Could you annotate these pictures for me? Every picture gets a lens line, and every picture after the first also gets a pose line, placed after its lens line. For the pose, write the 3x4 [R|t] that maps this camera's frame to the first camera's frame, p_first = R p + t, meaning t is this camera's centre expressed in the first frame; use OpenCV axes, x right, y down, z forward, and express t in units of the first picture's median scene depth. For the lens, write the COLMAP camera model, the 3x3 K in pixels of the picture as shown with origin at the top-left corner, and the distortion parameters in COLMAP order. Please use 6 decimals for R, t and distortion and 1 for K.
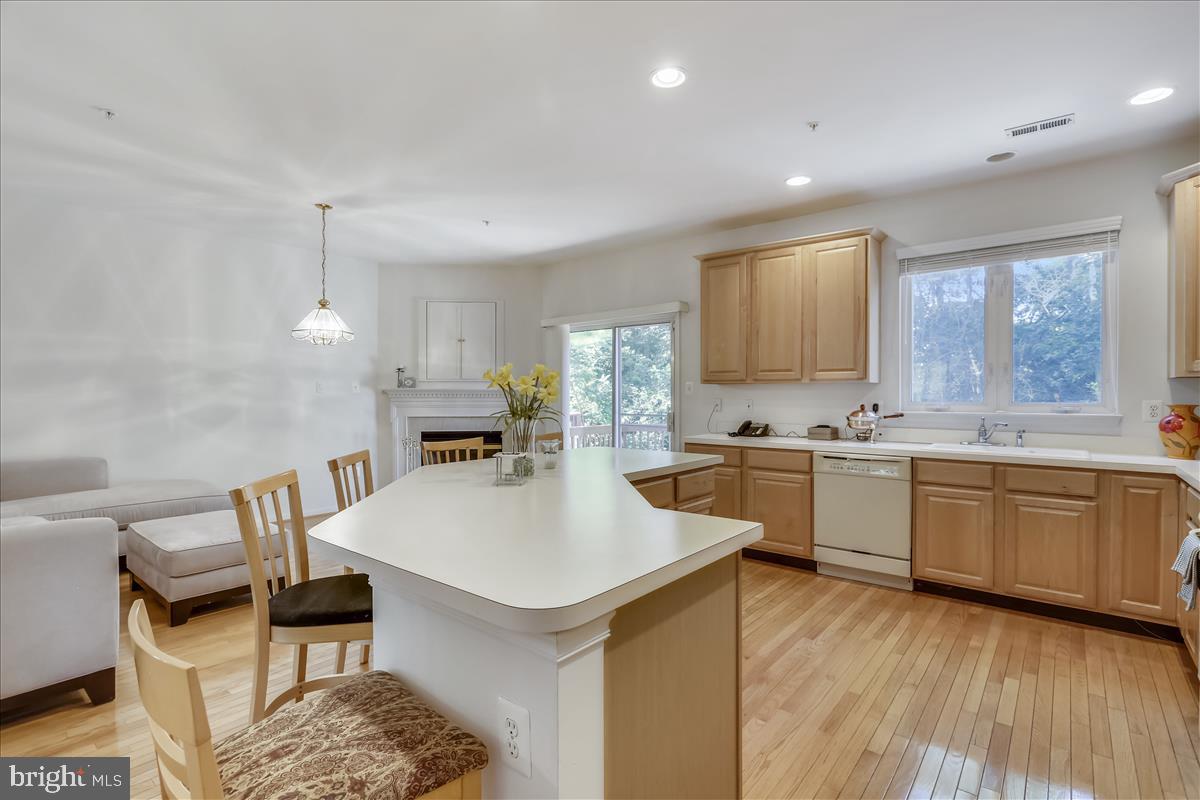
lens RADIAL K [[578.0, 0, 598.8], [0, 578.0, 396.2], [0, 0, 1]] dist [-0.003234, -0.000320]
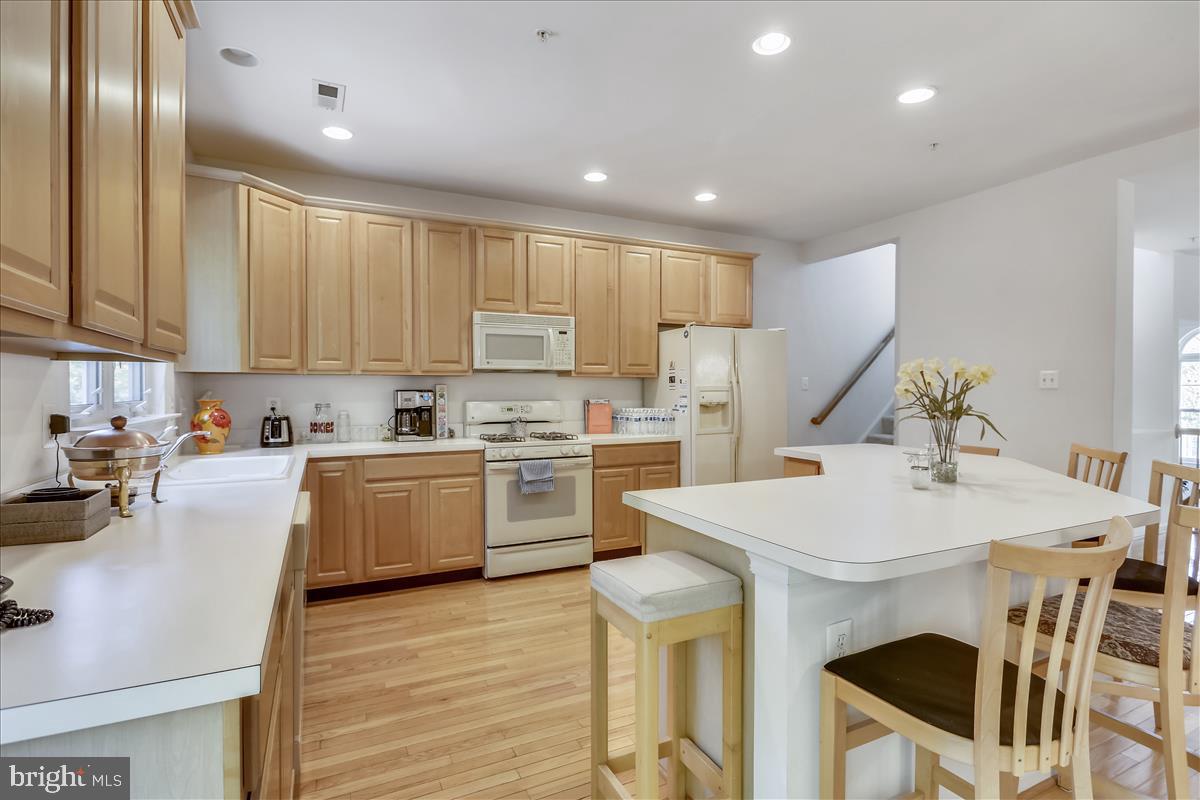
lens RADIAL K [[578.0, 0, 596.3], [0, 578.0, 392.5], [0, 0, 1]] dist [-0.003234, -0.000320]
pose [[-0.903766, -0.007669, 0.427959, -0.014784], [0.003443, 0.999677, 0.025186, -0.018641], [-0.428013, 0.024236, -0.903447, 1.661984]]
